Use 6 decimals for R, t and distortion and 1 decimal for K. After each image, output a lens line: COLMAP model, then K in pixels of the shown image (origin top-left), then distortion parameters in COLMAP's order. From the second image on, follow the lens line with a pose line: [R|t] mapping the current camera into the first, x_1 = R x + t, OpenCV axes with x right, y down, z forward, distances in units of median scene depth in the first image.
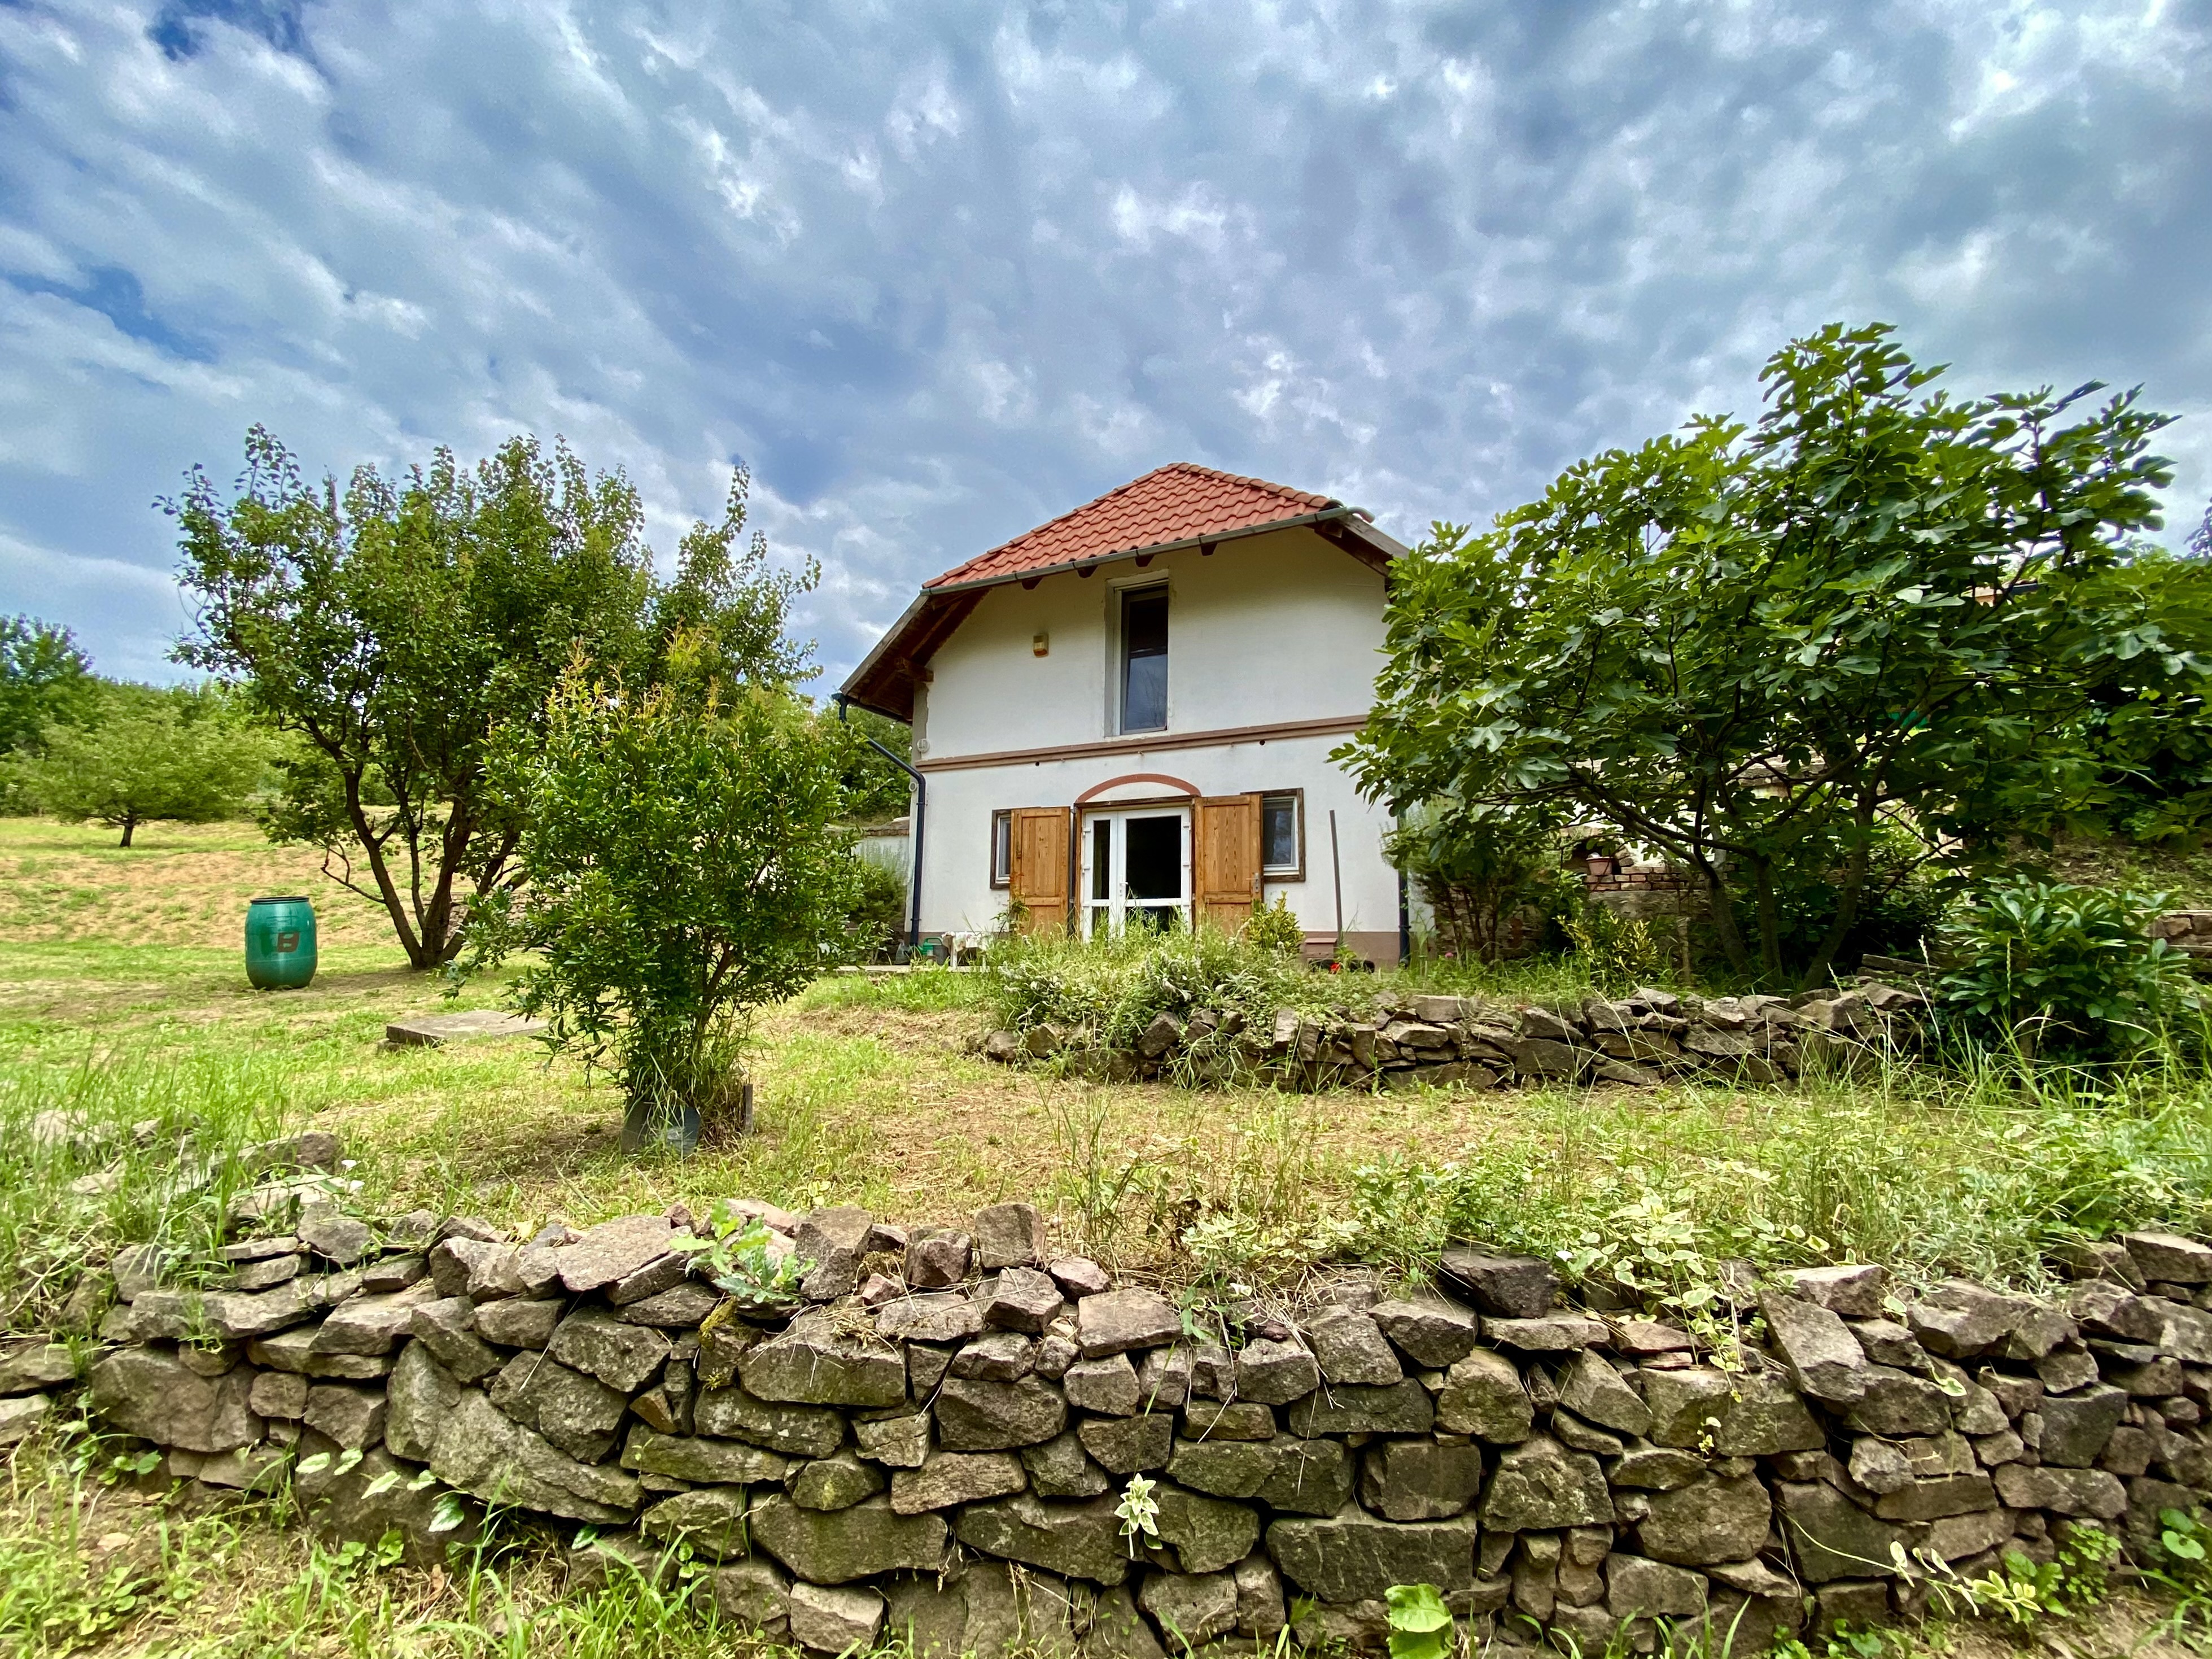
lens RADIAL K [[891.4, 0, 1094.7], [0, 891.4, 827.1], [0, 0, 1]] dist [-0.000519, -0.000172]
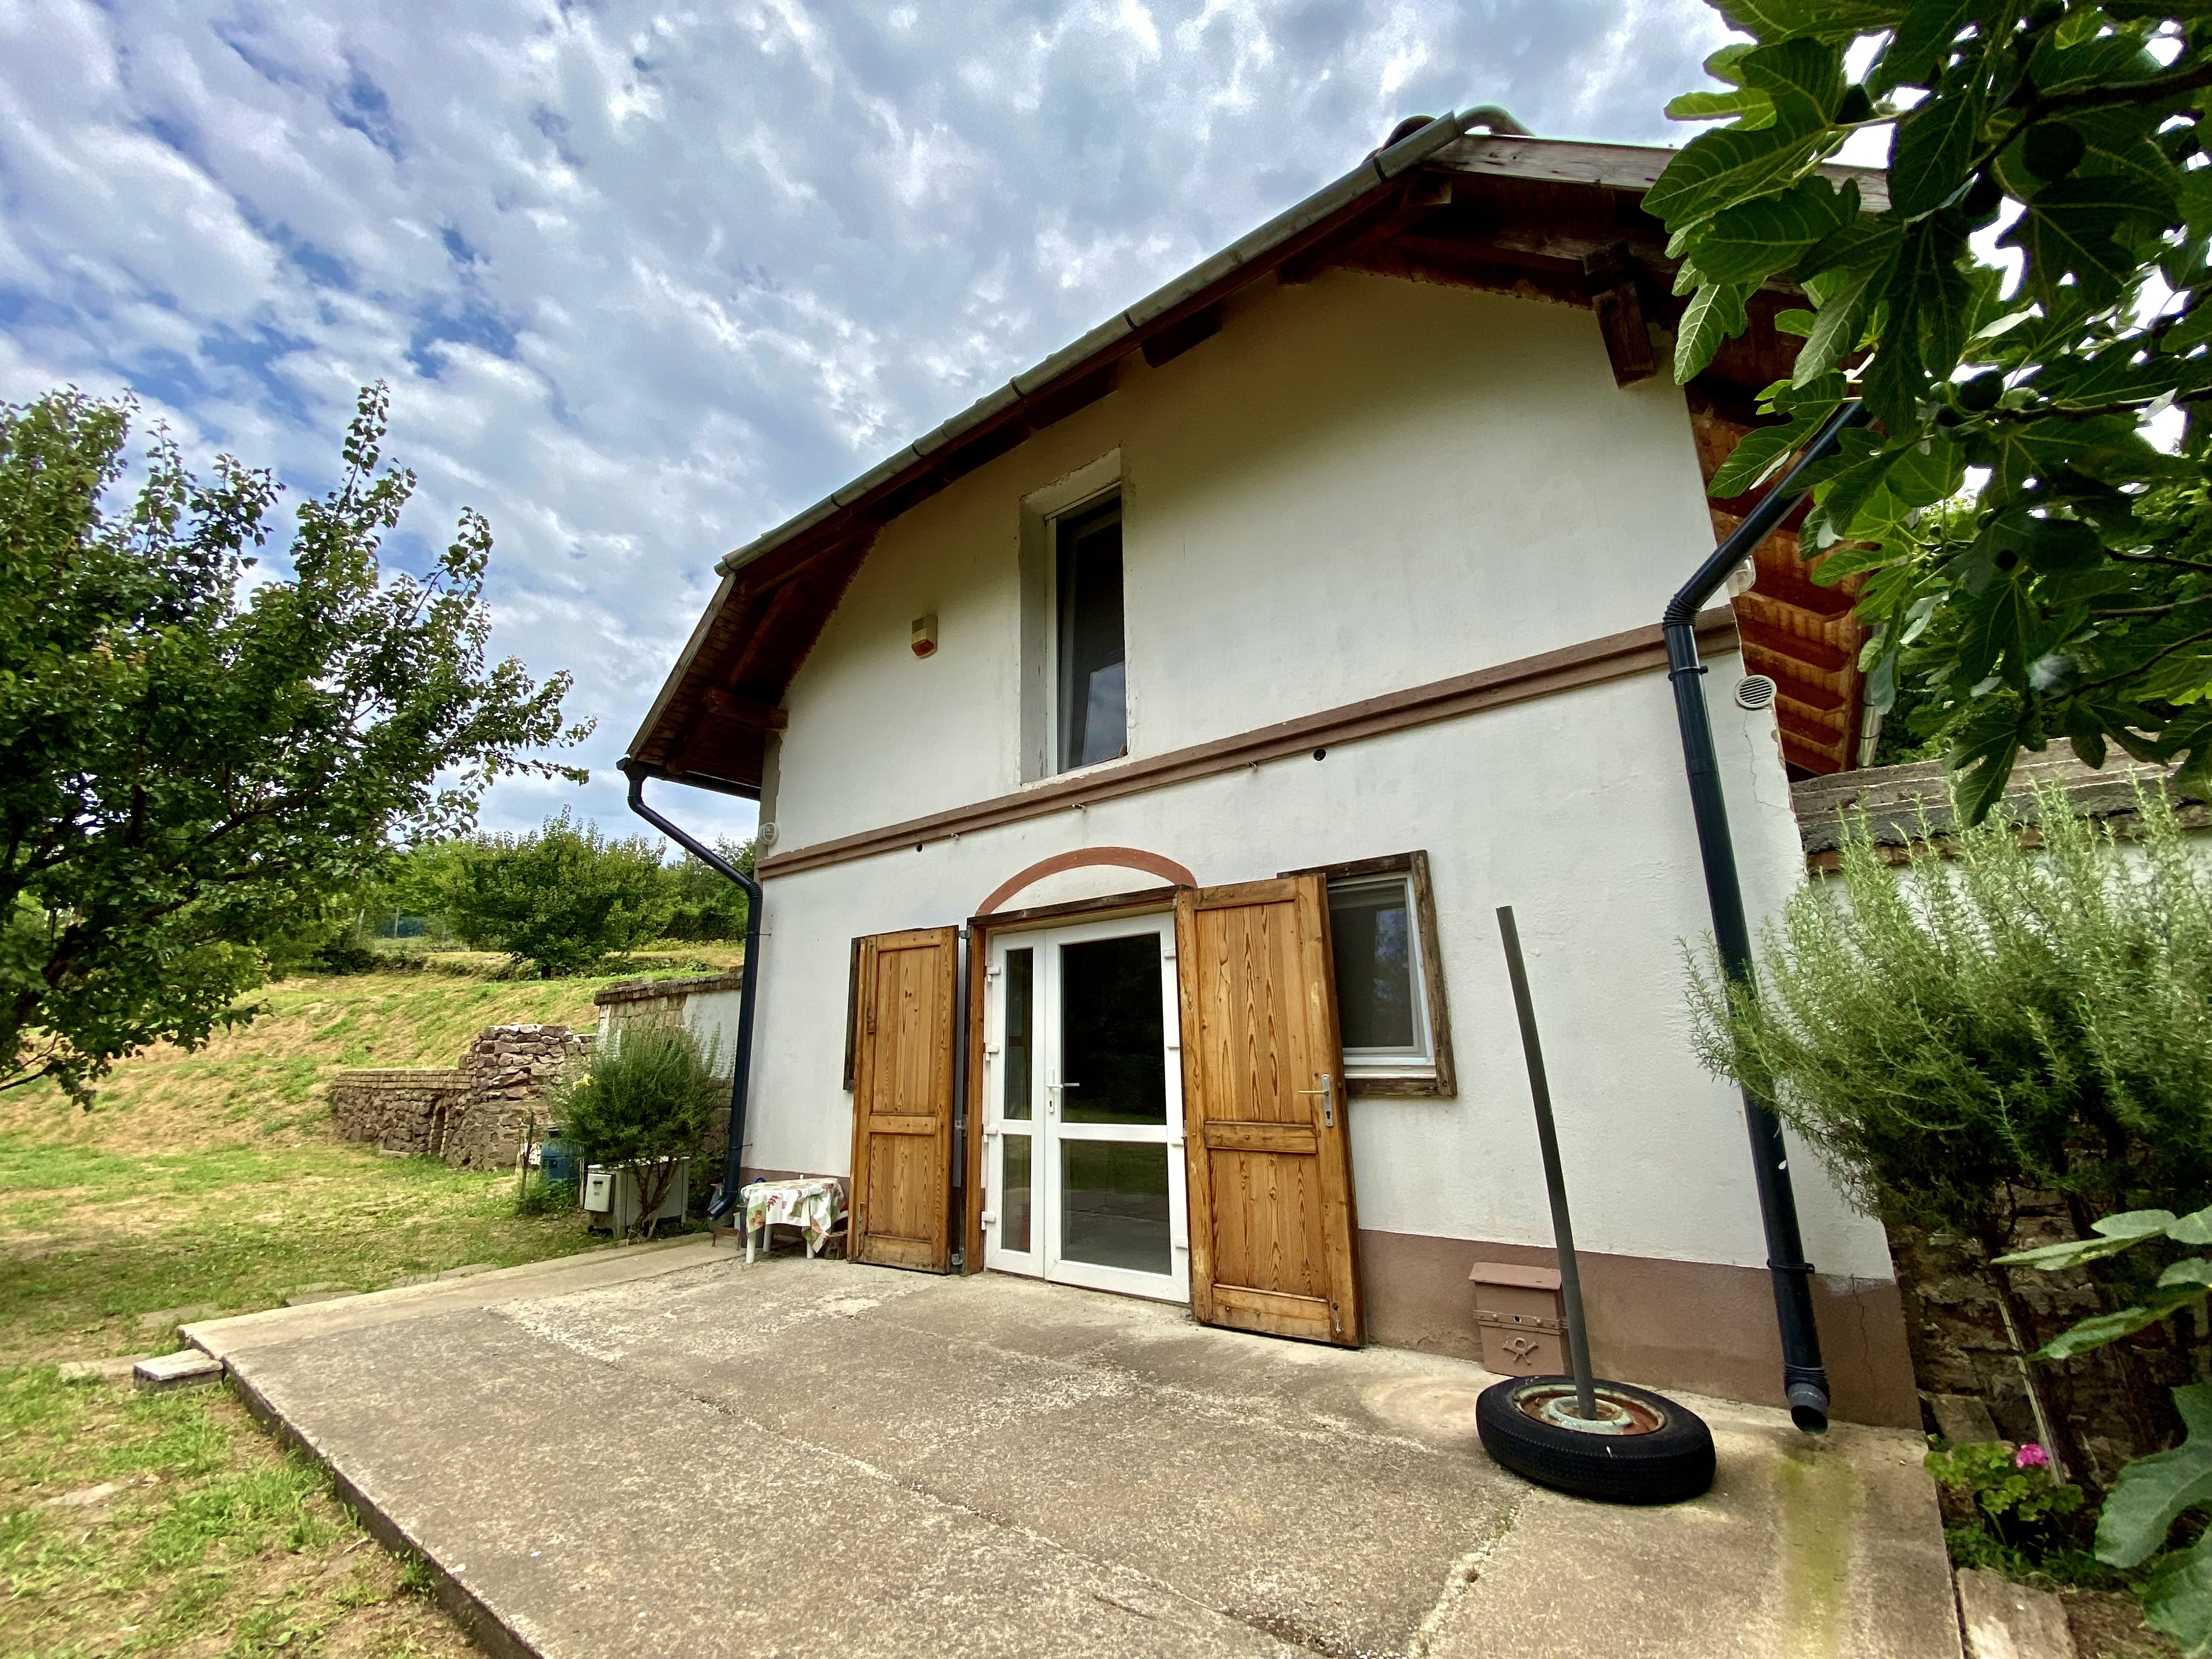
lens RADIAL K [[891.3, 0, 1094.7], [0, 891.3, 827.1], [0, 0, 1]] dist [-0.000519, -0.000172]
pose [[0.976887, -0.093260, -0.192337, 0.152978], [0.076048, 0.992566, -0.095022, -0.025267], [0.199769, 0.078199, 0.976718, 0.529539]]
